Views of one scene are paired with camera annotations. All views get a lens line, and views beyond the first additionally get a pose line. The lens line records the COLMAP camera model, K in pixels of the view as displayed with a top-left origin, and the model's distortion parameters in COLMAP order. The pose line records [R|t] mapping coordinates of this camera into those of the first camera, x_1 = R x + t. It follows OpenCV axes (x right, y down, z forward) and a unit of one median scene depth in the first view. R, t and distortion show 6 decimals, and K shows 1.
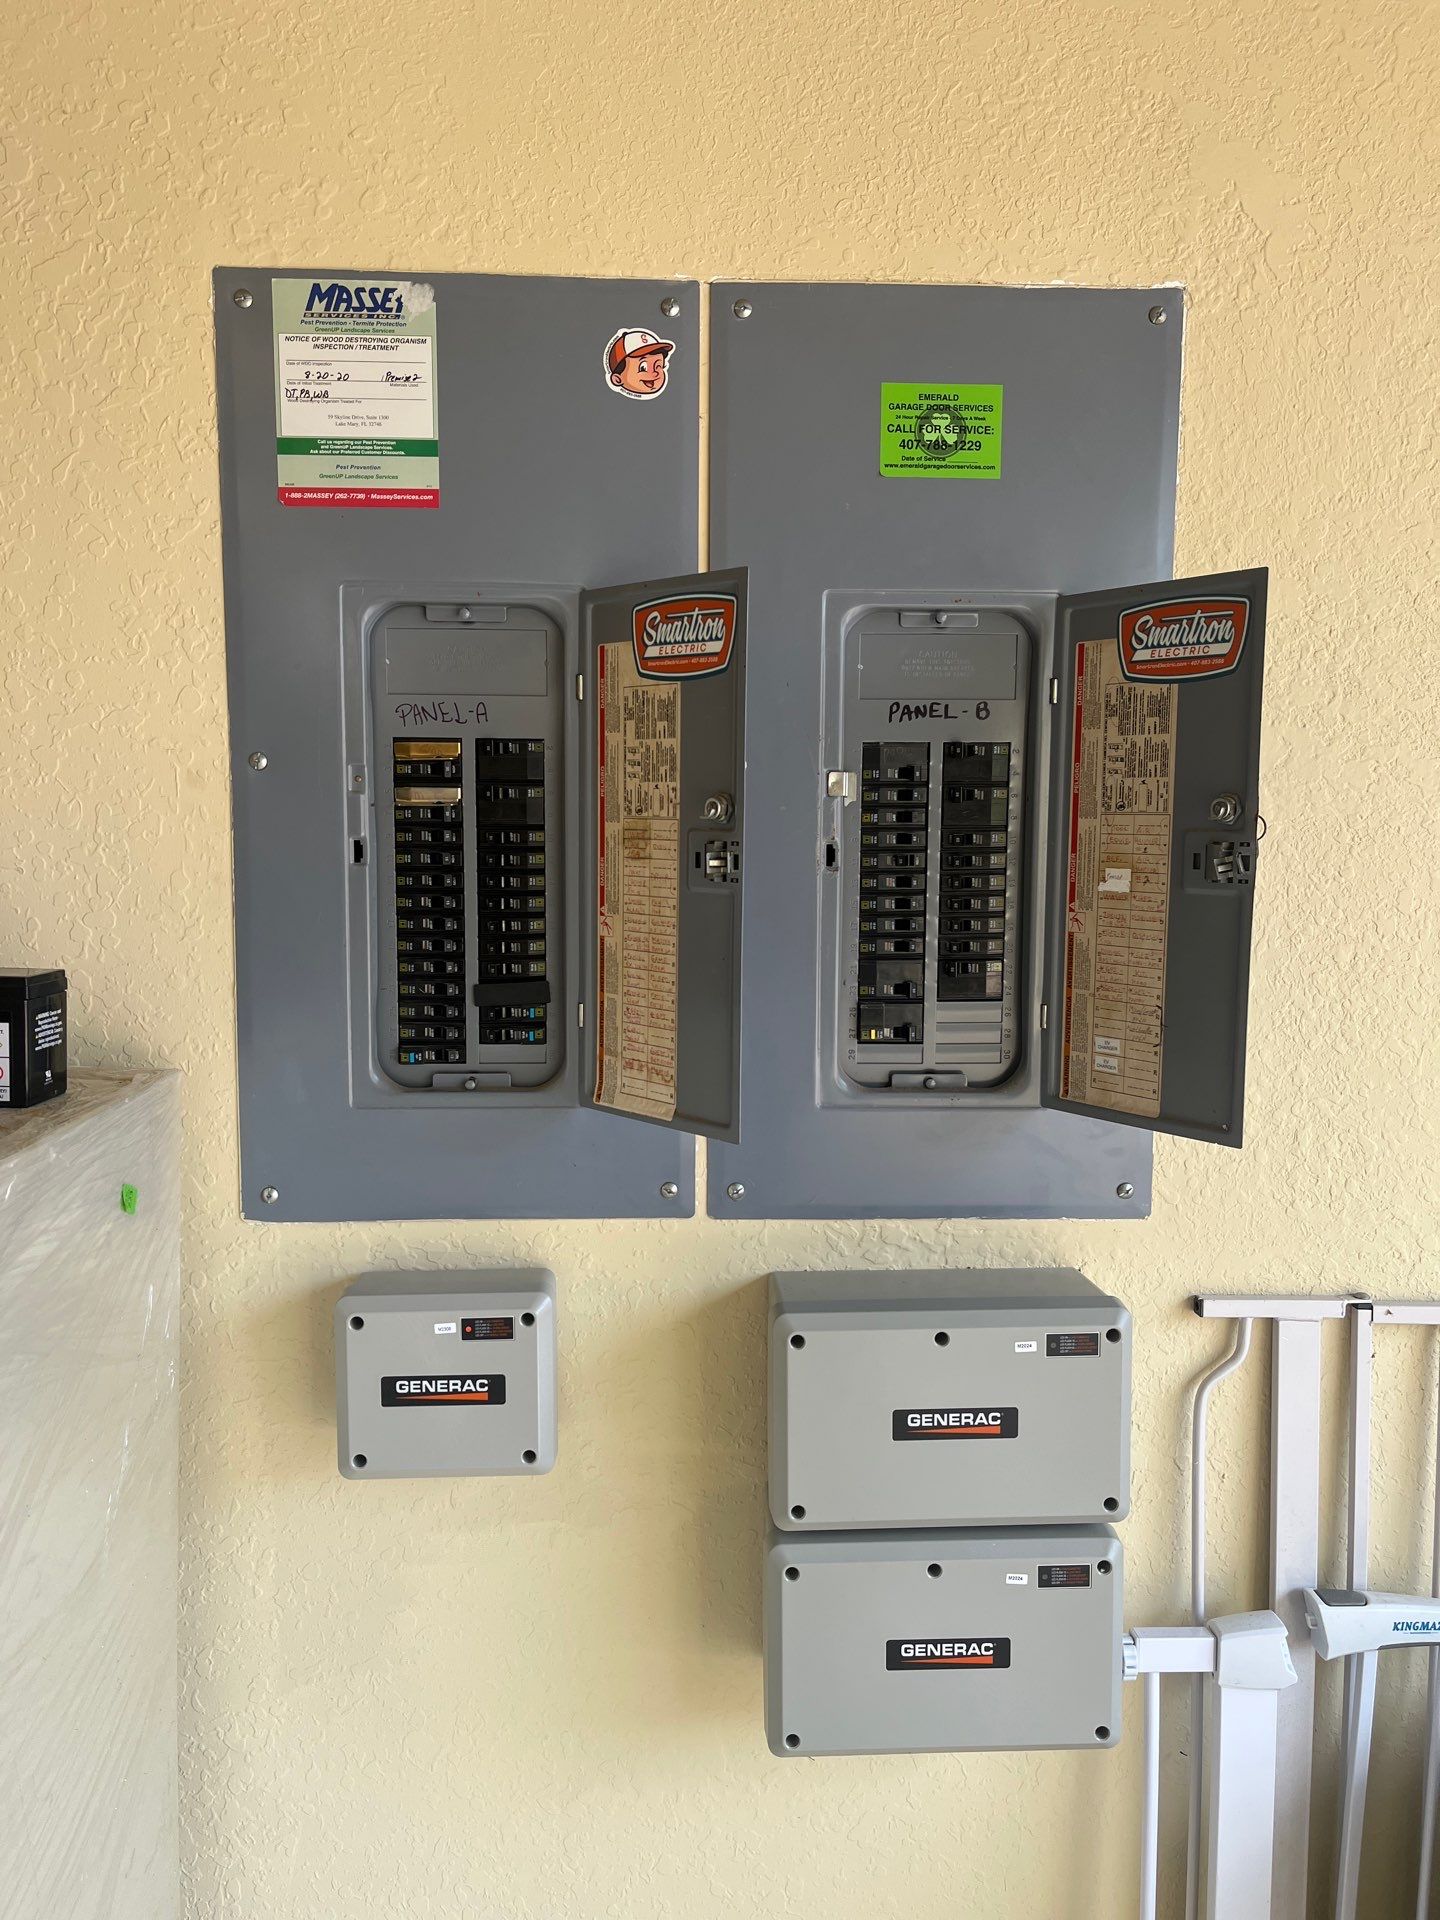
lens RADIAL K [[1437.9, 0, 723.0], [0, 1437.9, 978.0], [0, 0, 1]] dist [0.045583, 0.109172]
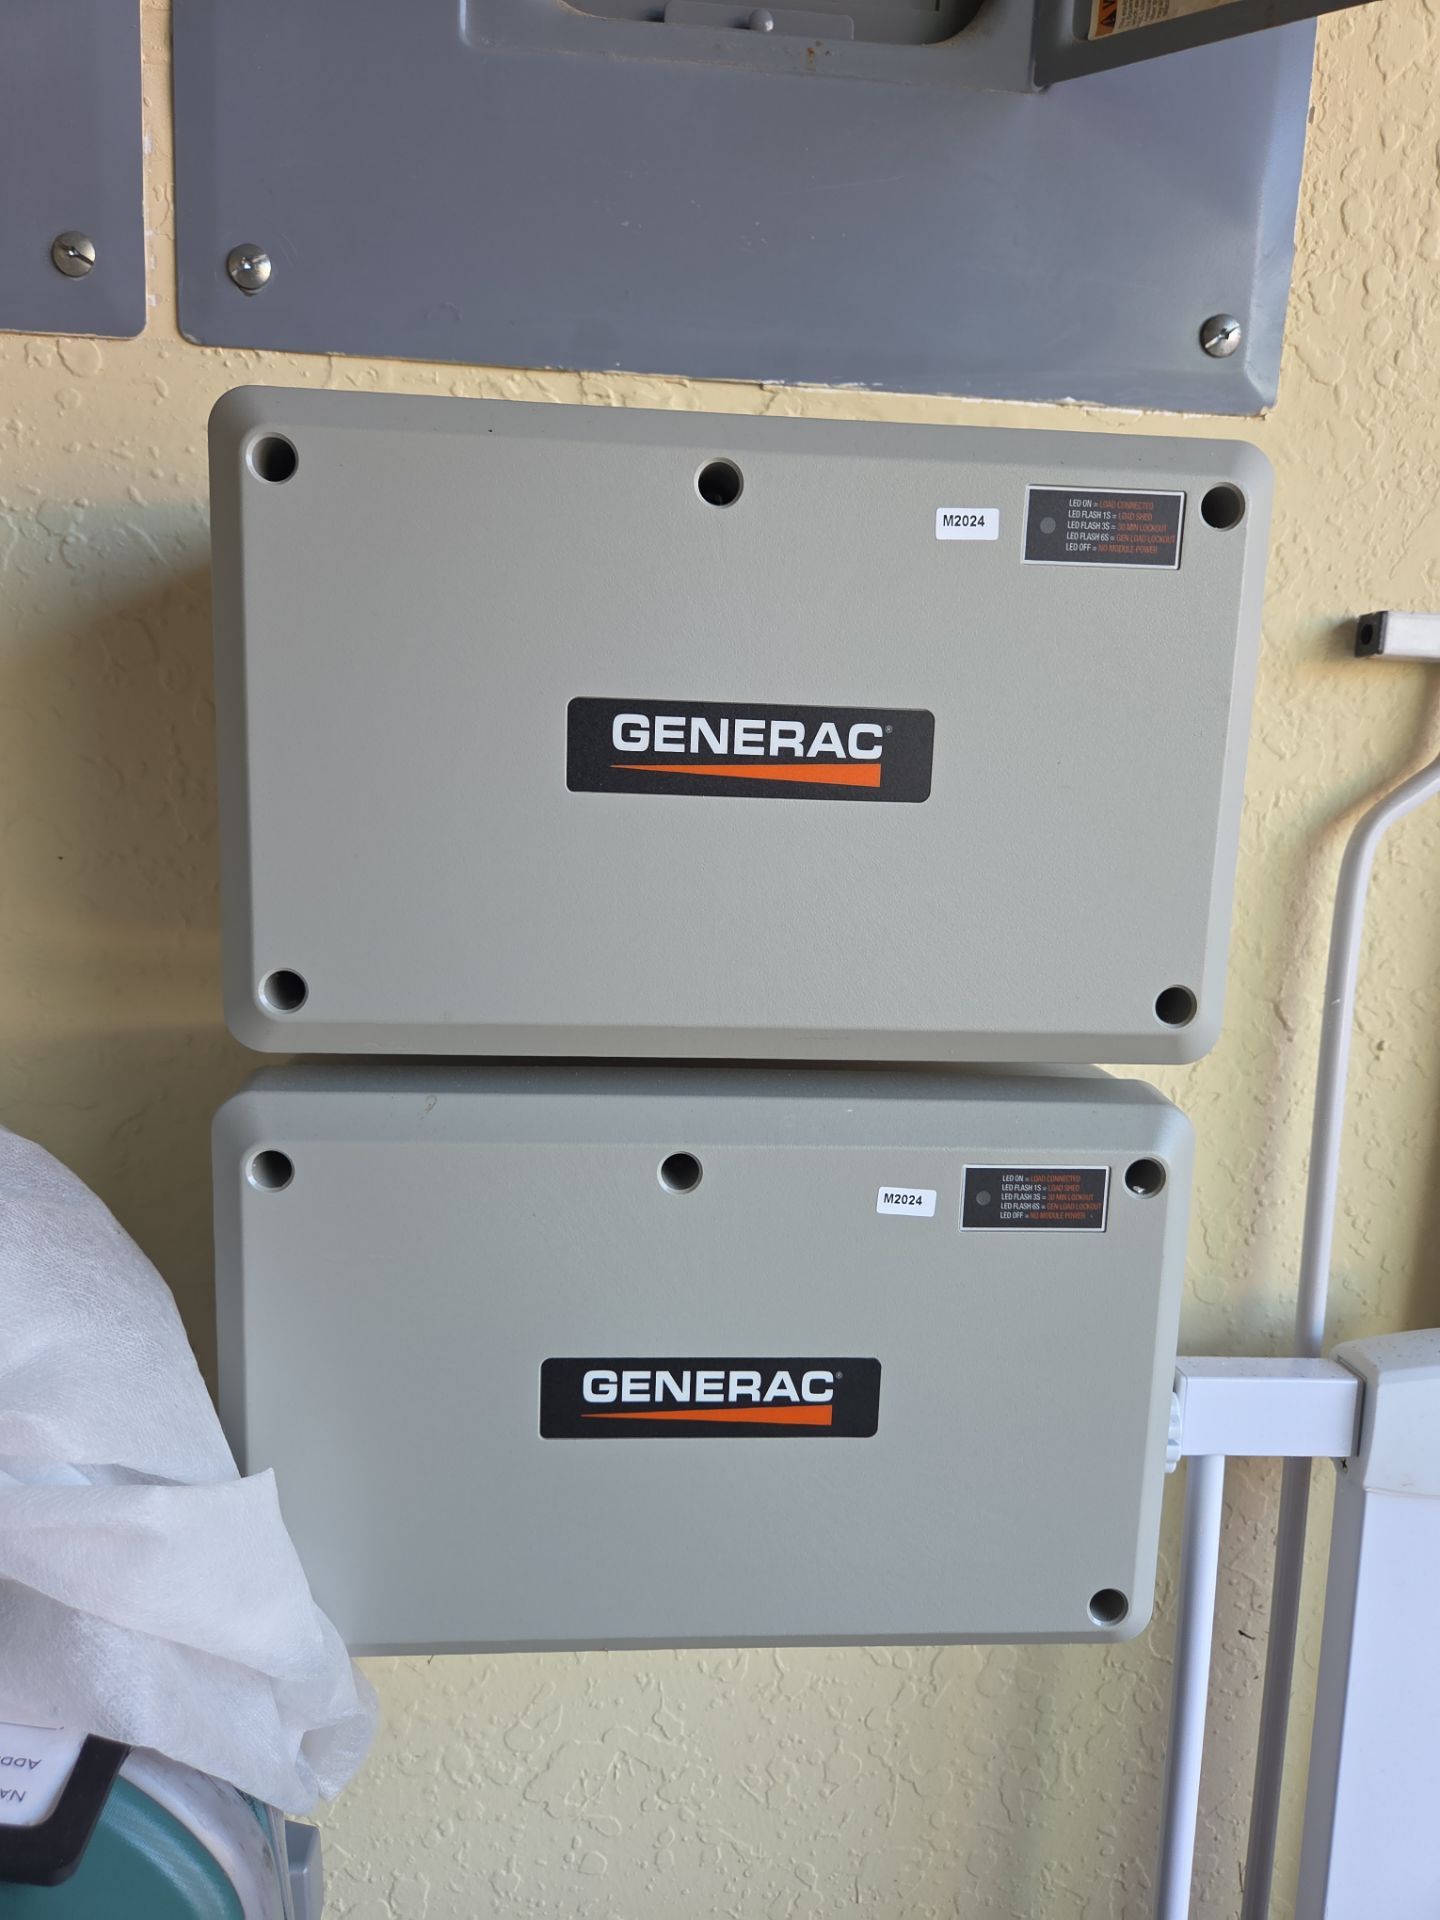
lens RADIAL K [[1258.0, 0, 720.0], [0, 1258.0, 960.0], [0, 0, 1]] dist [0.058113, -0.056022]
pose [[0.999065, 0.035042, 0.025333, 0.144023], [-0.035966, 0.998668, 0.036988, 0.339872], [-0.024004, -0.037864, 0.998995, 0.684623]]
